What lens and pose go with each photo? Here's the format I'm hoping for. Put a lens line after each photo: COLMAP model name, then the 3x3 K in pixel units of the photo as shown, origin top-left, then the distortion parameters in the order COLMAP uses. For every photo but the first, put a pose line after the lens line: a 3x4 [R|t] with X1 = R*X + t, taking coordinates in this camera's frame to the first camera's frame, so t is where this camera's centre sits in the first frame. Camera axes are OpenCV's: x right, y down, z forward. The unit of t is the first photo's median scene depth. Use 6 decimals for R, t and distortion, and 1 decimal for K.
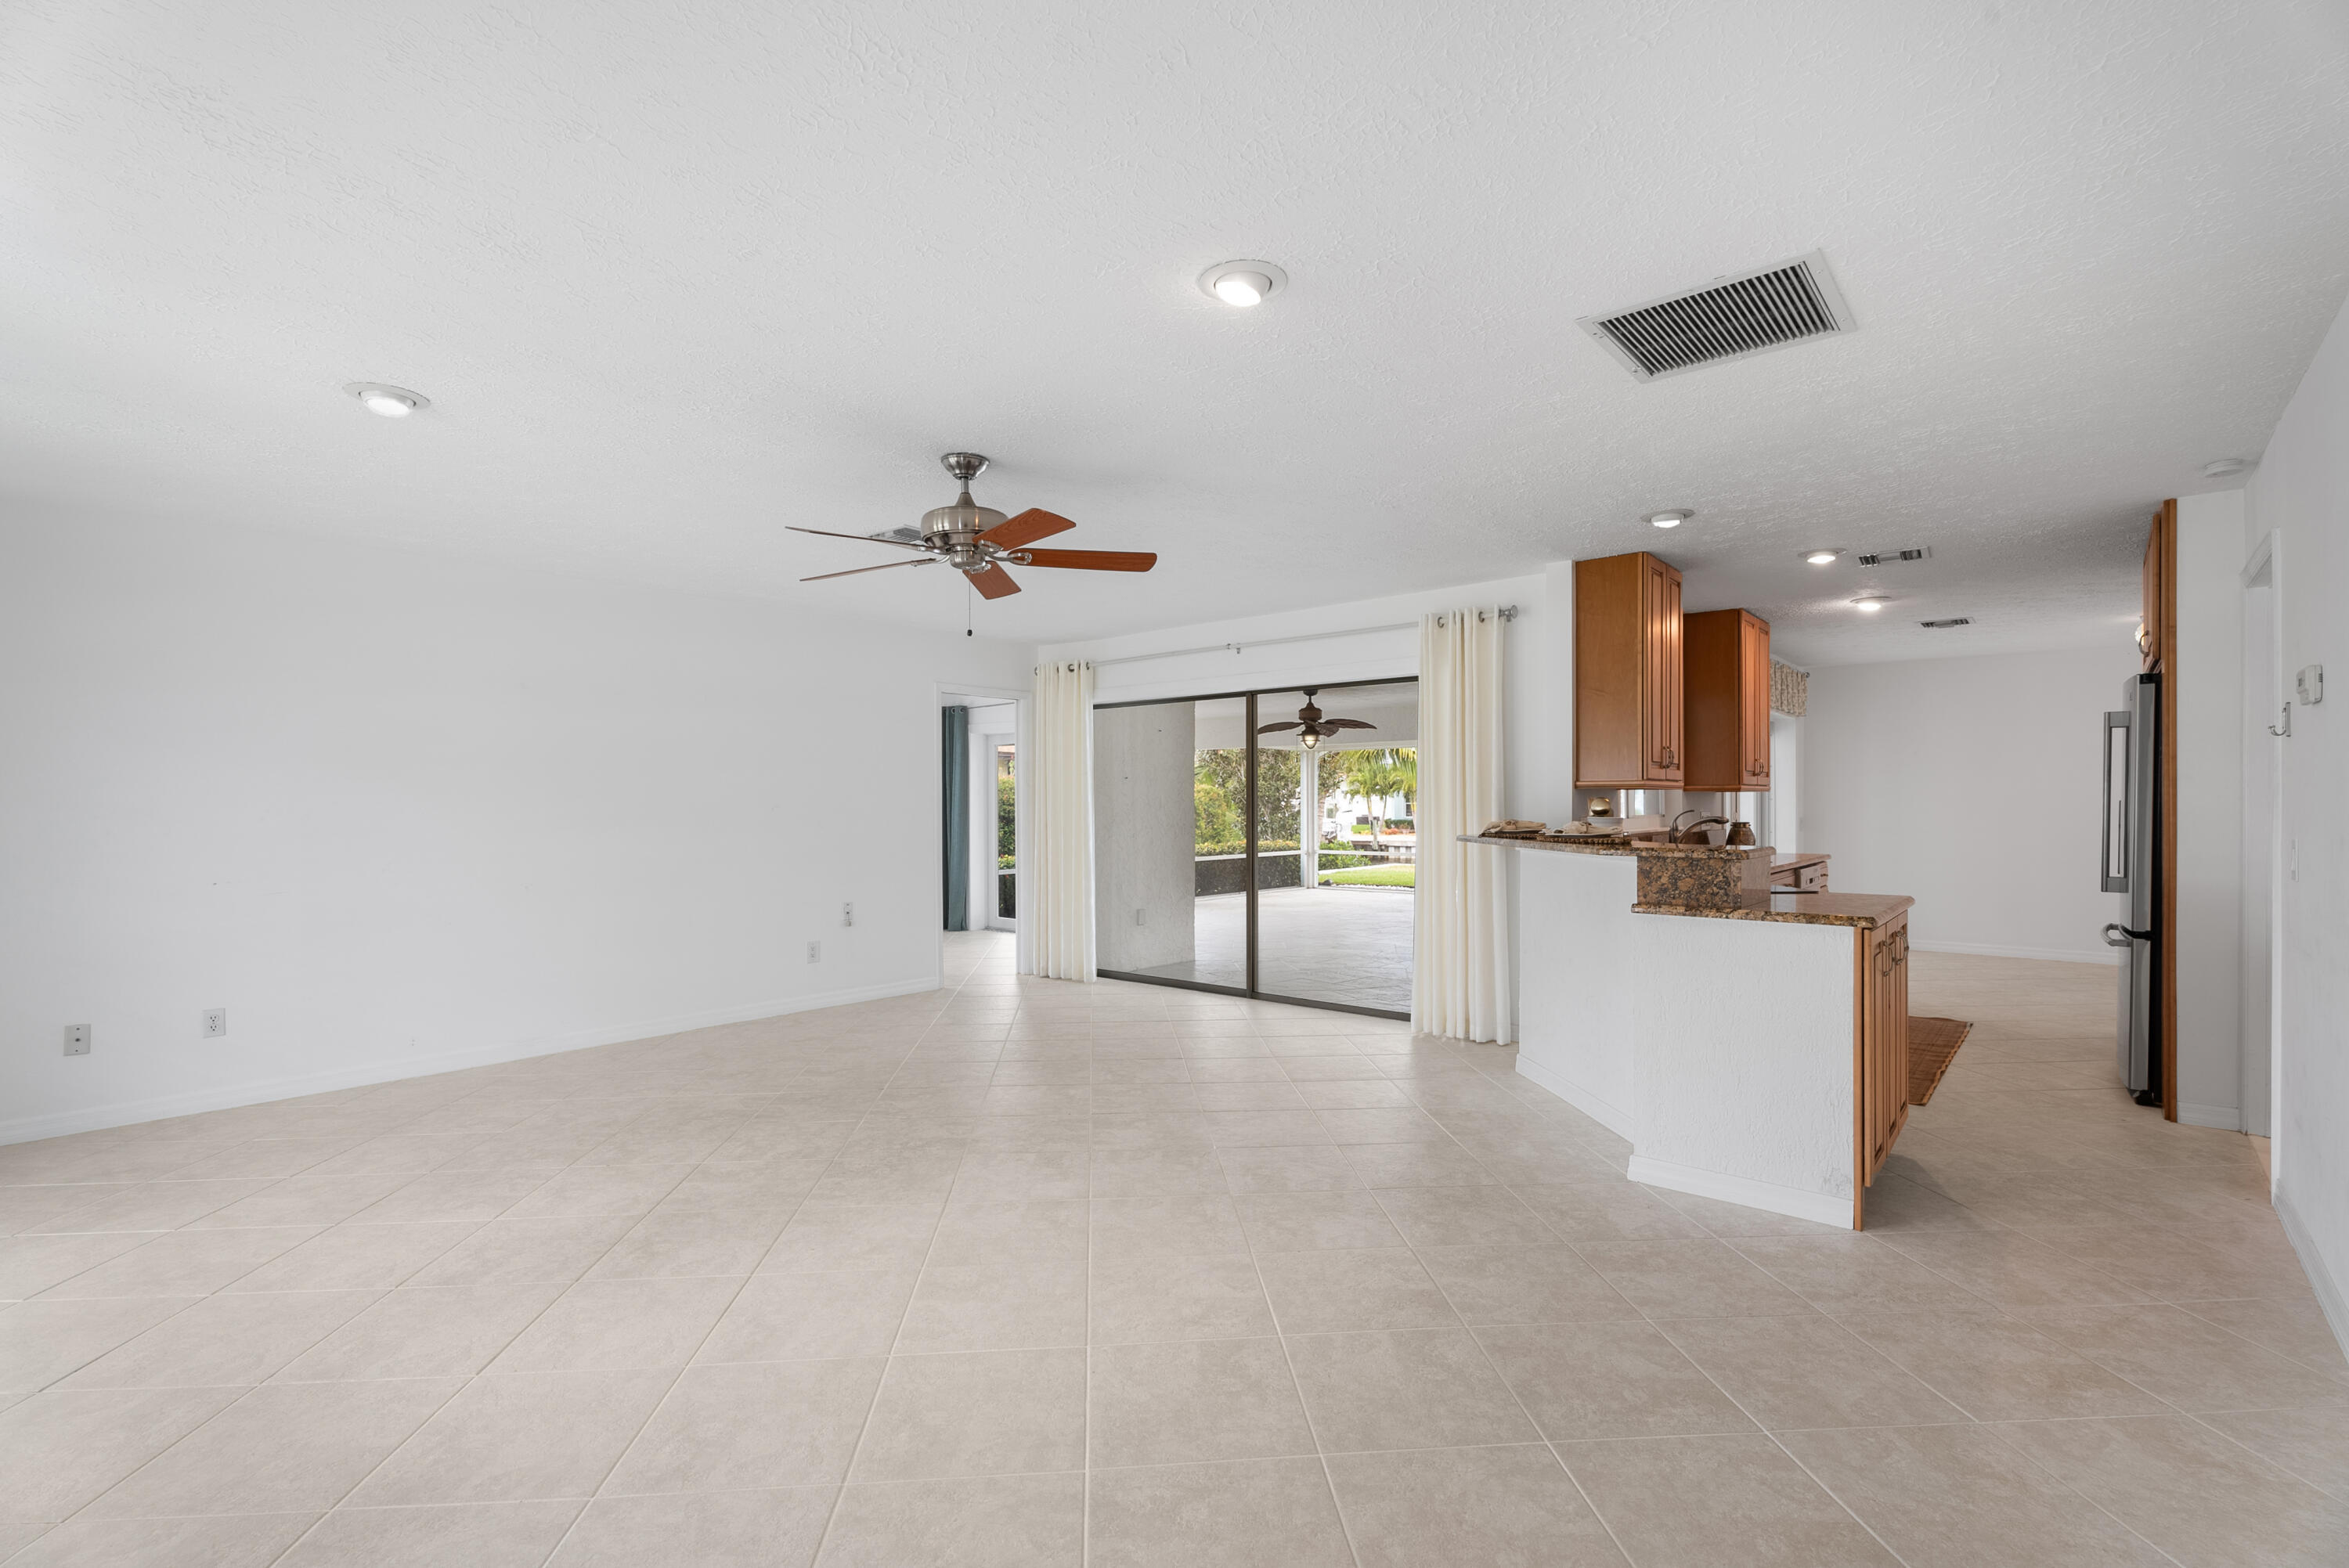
lens RADIAL K [[1059.6, 0, 1172.4], [0, 1059.6, 808.3], [0, 0, 1]] dist [-0.001196, -0.000366]
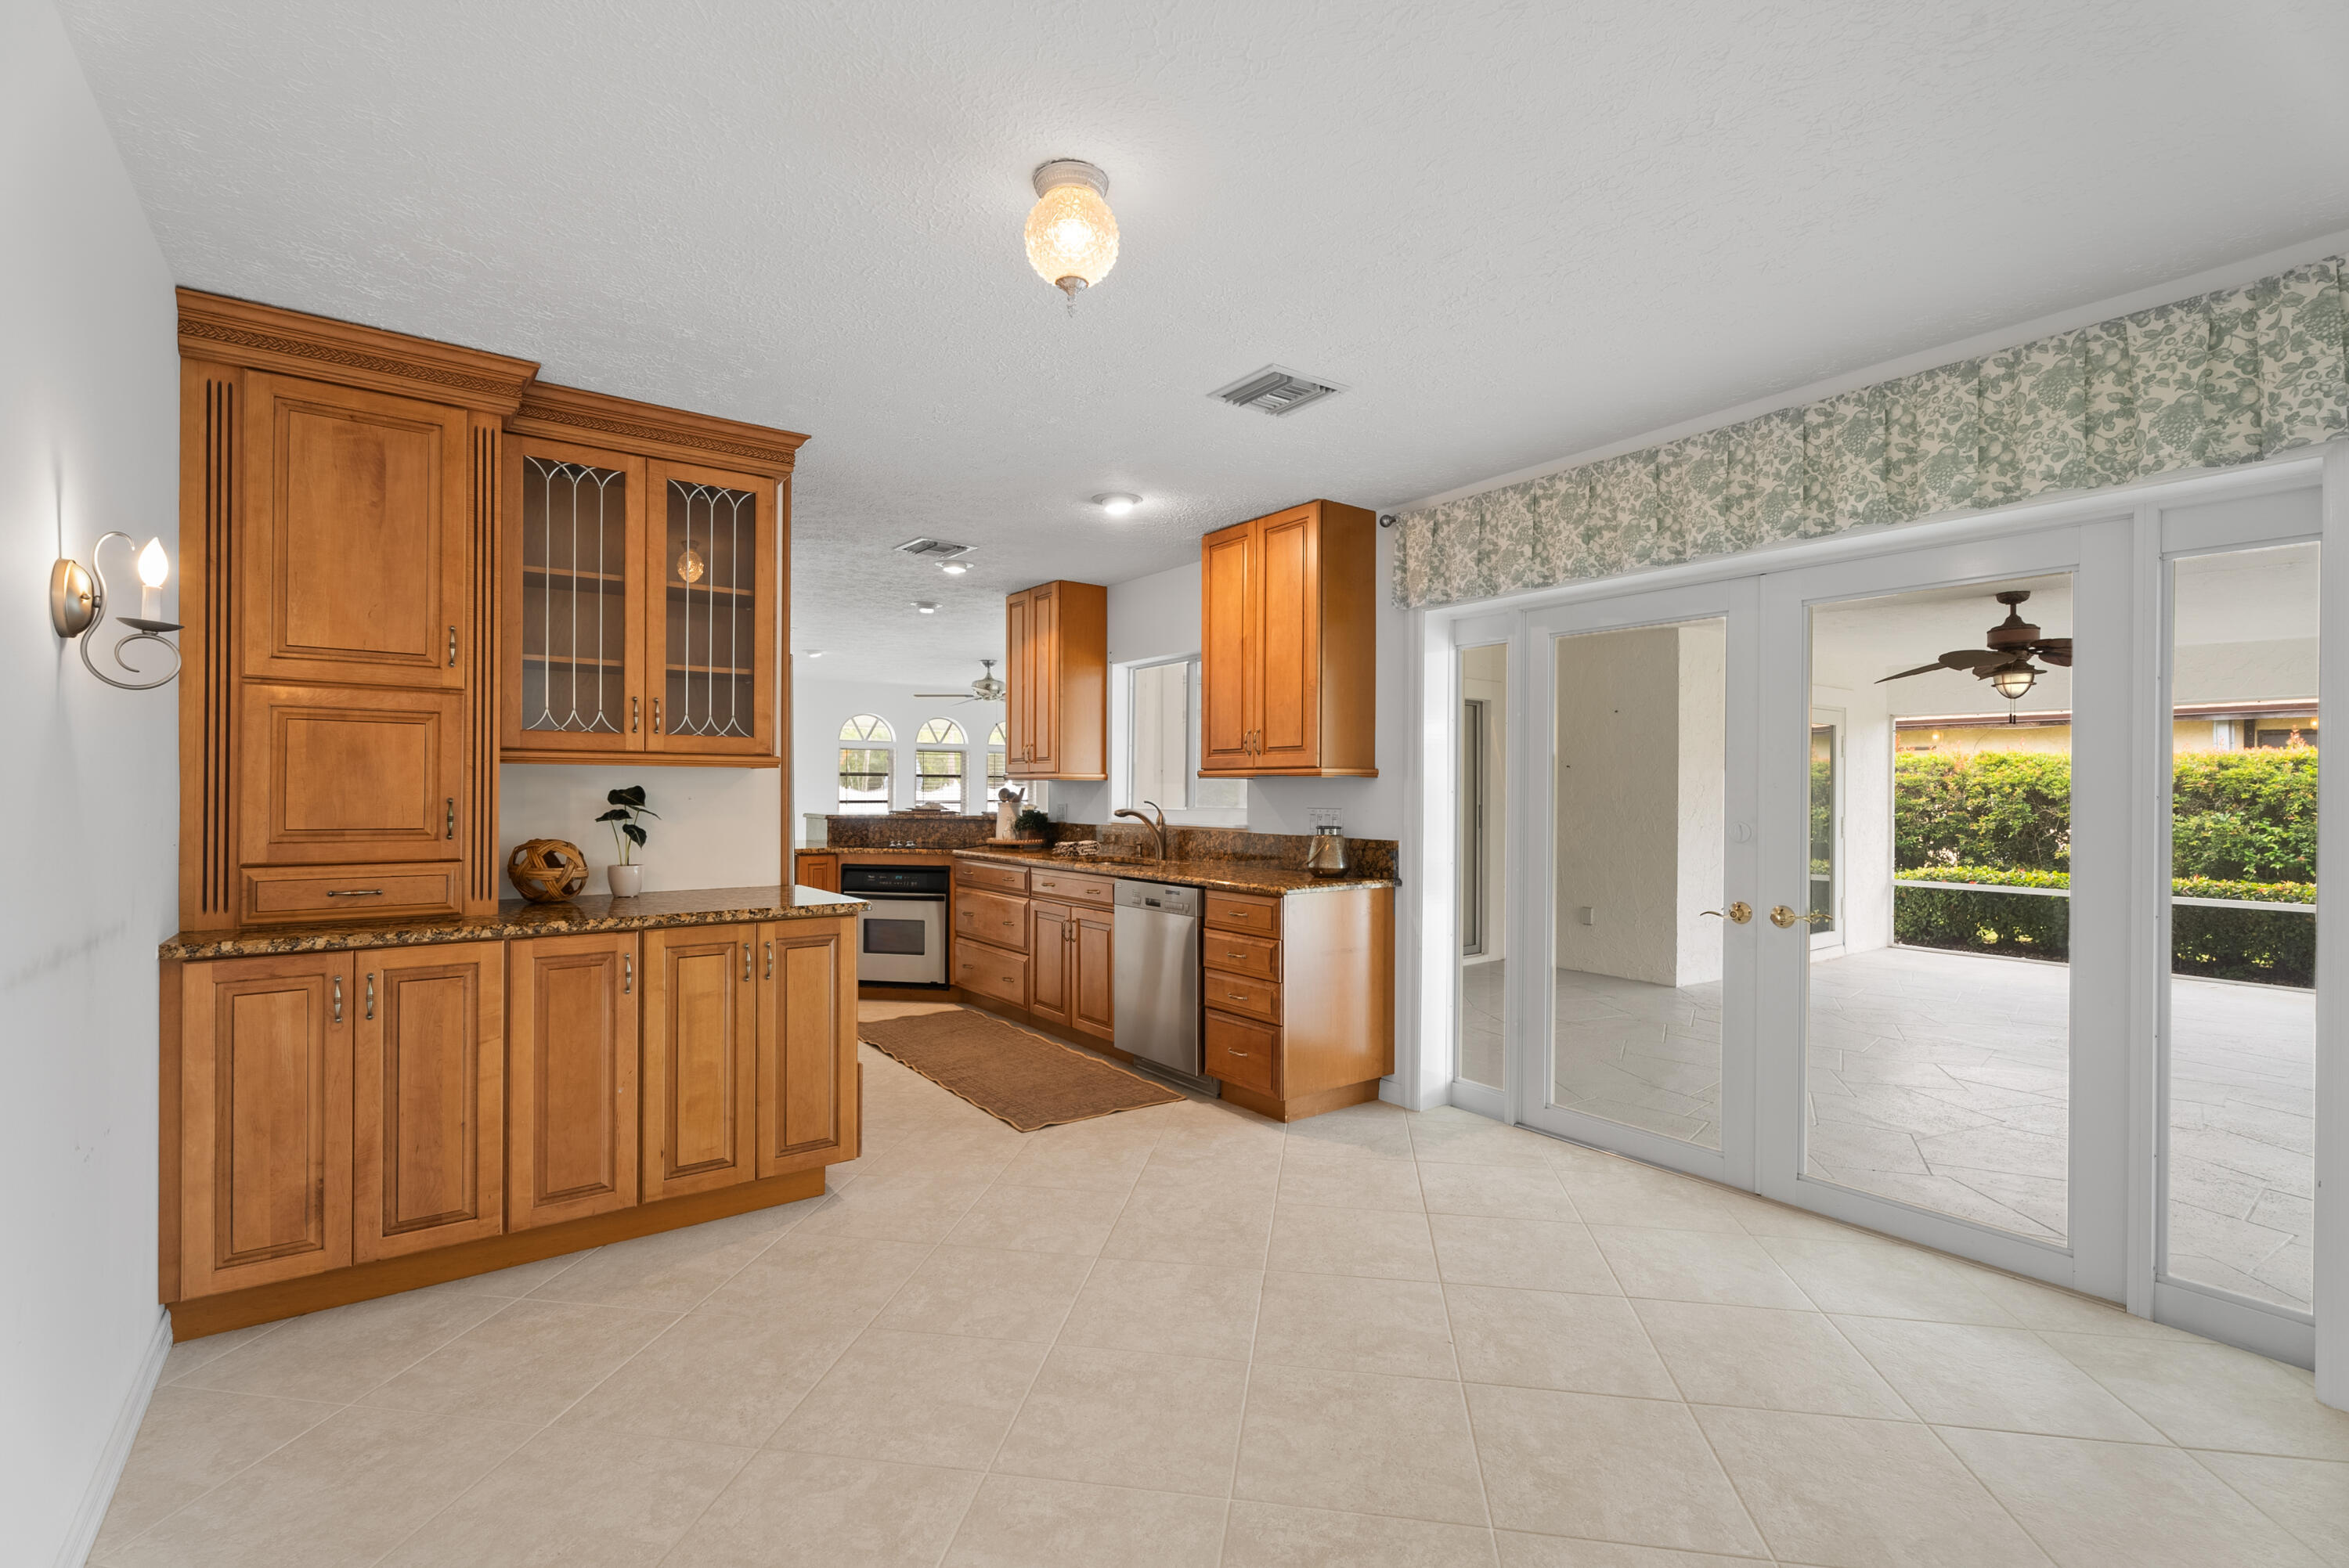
lens RADIAL K [[1059.6, 0, 1165.4], [0, 1059.6, 788.0], [0, 0, 1]] dist [-0.001196, -0.000366]
pose [[-0.232254, -0.001486, -0.972654, 1.176438], [-0.009024, 0.999959, 0.000627, -0.009561], [0.972613, 0.008923, -0.232258, 1.063955]]
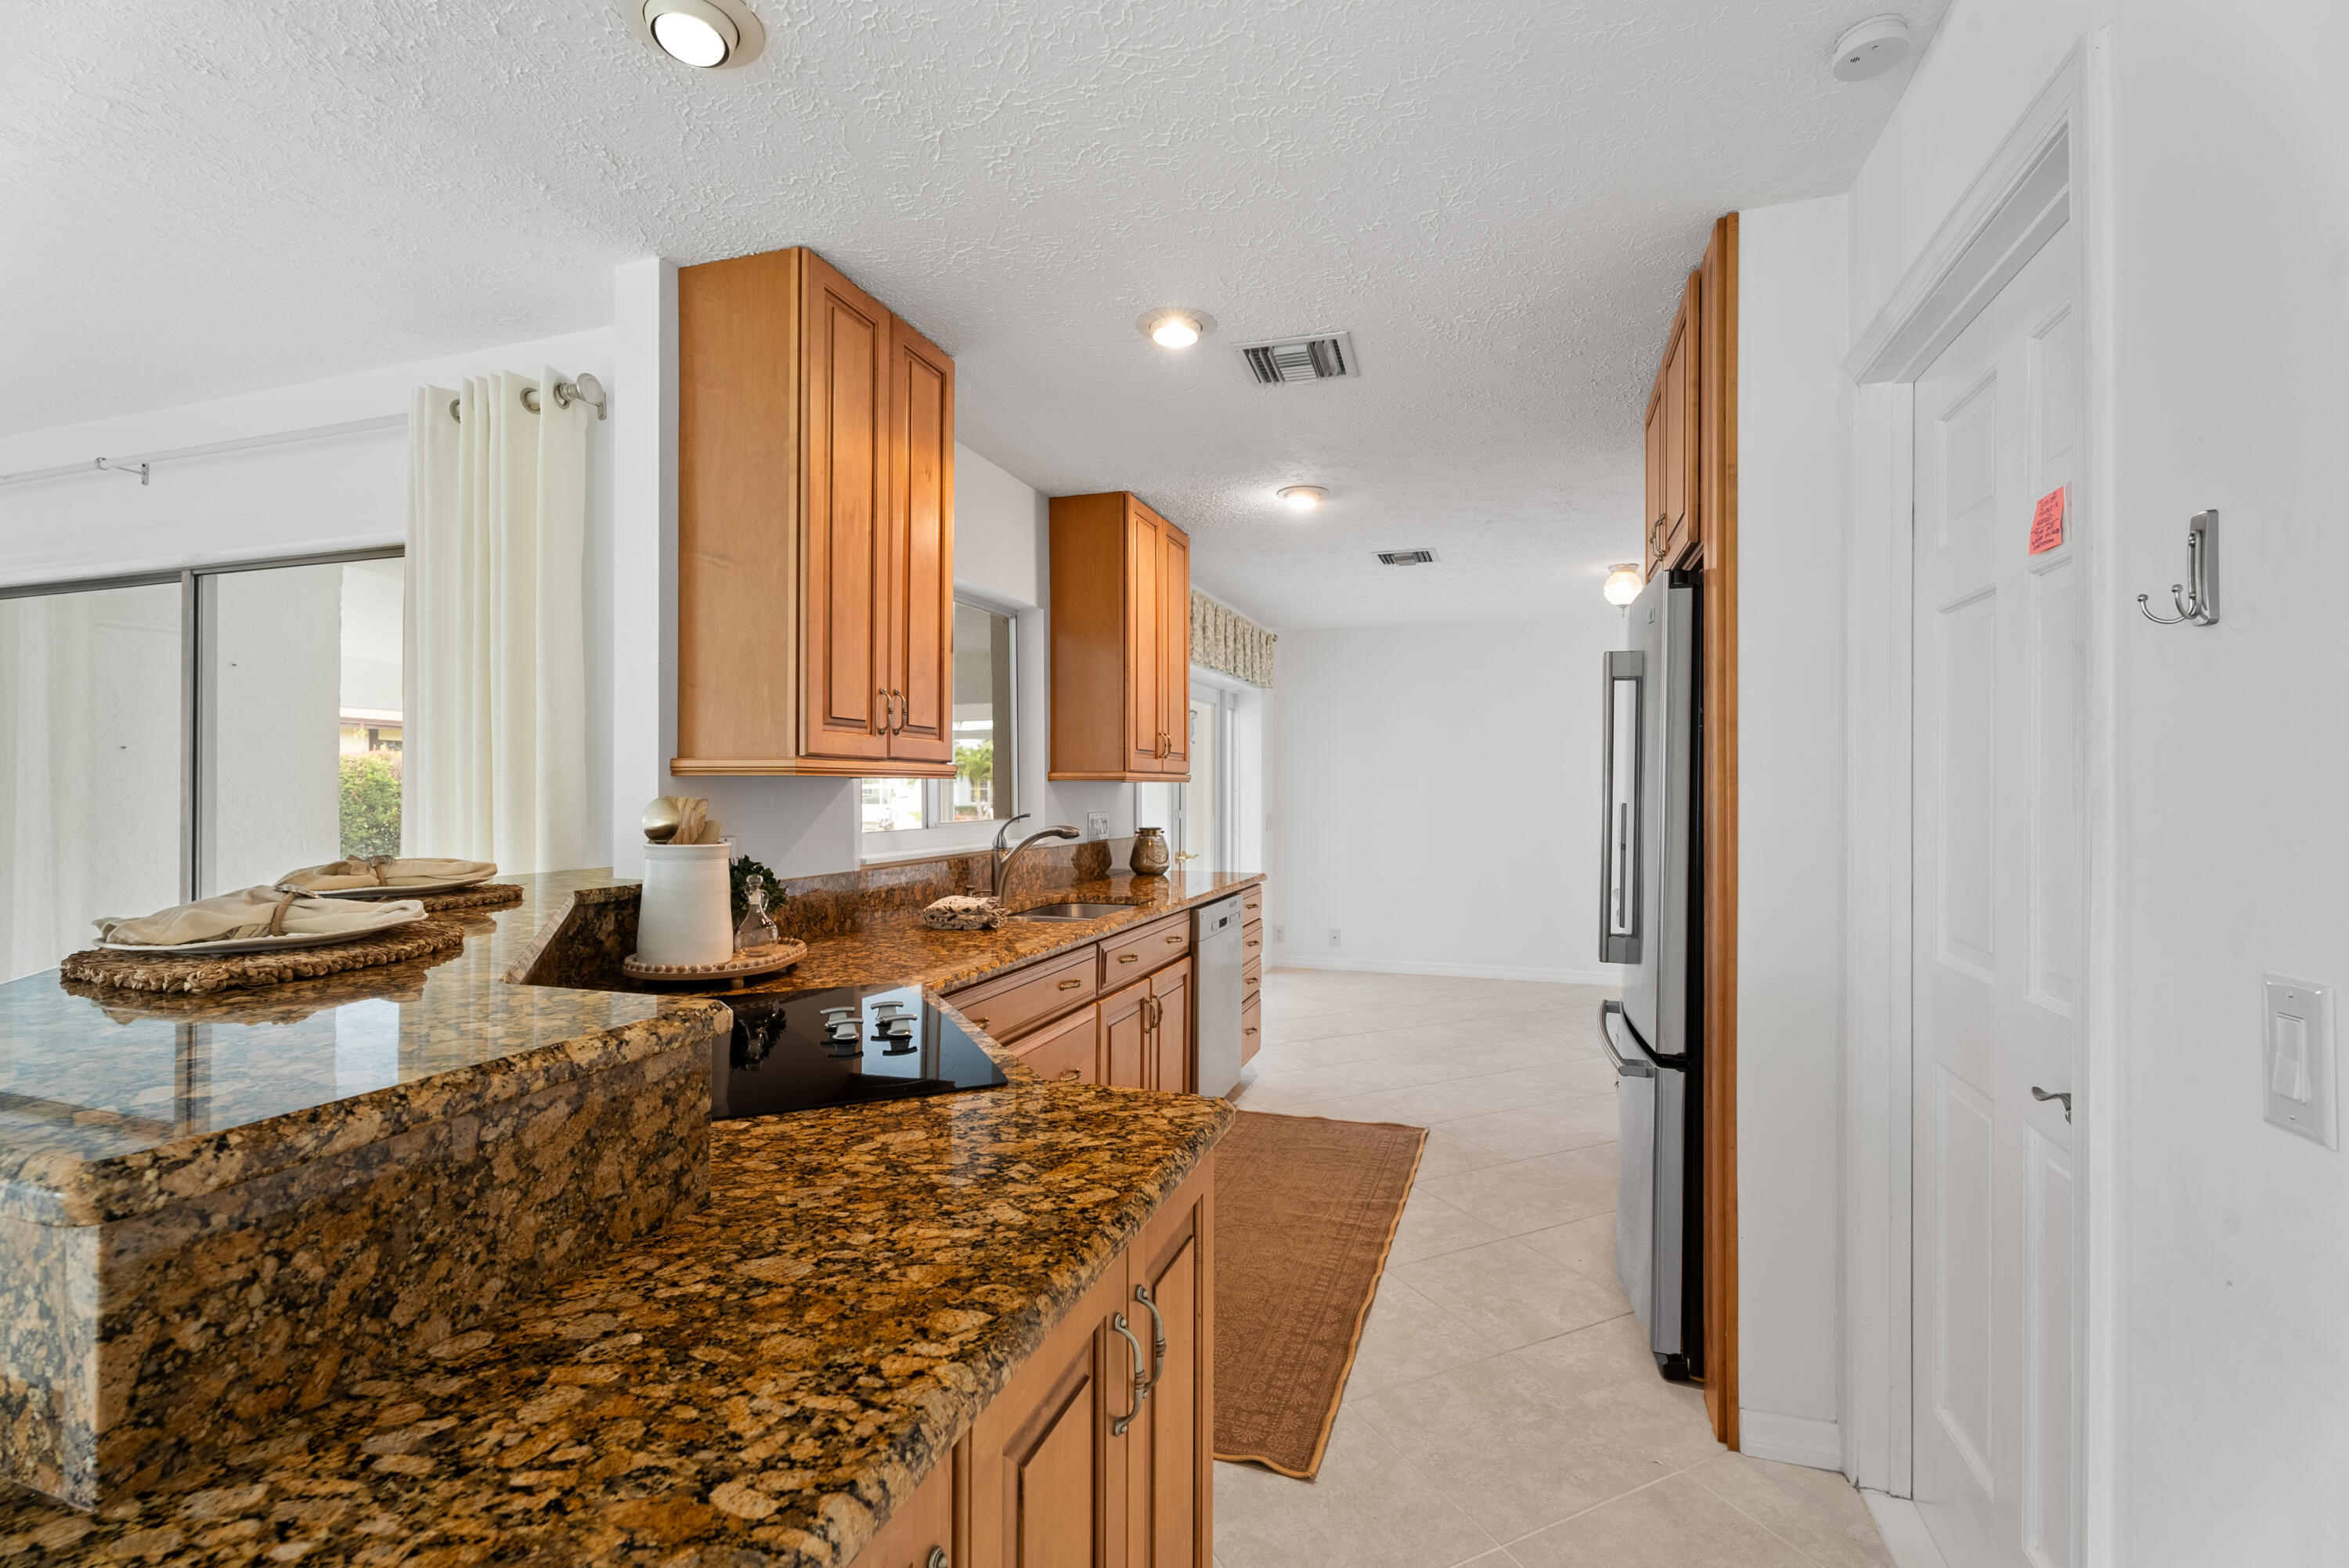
lens RADIAL K [[1059.6, 0, 1182.1], [0, 1059.6, 789.0], [0, 0, 1]] dist [-0.001196, -0.000366]
pose [[0.923763, 0.004399, 0.382938, 0.306626], [-0.003013, 0.999987, -0.004221, -0.008896], [-0.382952, 0.002746, 0.923764, 0.381216]]
